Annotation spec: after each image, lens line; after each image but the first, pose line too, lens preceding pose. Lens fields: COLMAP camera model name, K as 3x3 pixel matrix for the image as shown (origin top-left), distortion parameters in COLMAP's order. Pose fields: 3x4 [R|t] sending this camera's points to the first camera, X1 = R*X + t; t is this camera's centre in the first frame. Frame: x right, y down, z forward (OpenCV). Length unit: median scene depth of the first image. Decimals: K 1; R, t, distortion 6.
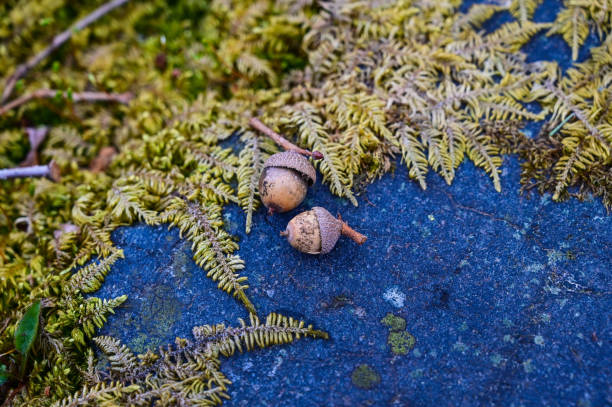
lens RADIAL K [[1217.5, 0, 307.0], [0, 1217.5, 202.8], [0, 0, 1]] dist [-0.034527, 0.000000]
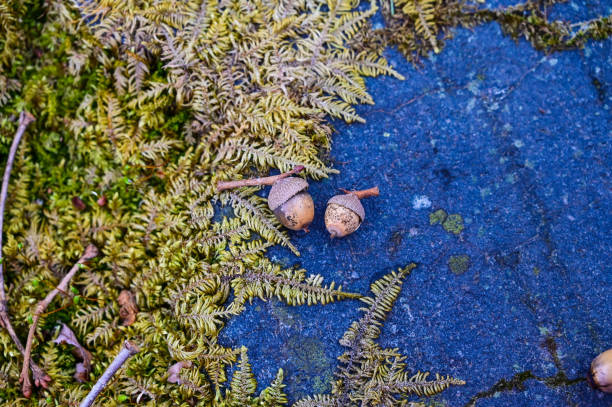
lens RADIAL K [[1217.5, 0, 305.8], [0, 1217.5, 204.5], [0, 0, 1]] dist [-0.034527, 0.000000]
pose [[0.628554, -0.738107, 0.245188, -0.293752], [0.652598, 0.672010, 0.350026, -0.412650], [-0.423126, -0.060001, 0.904082, -0.070842]]
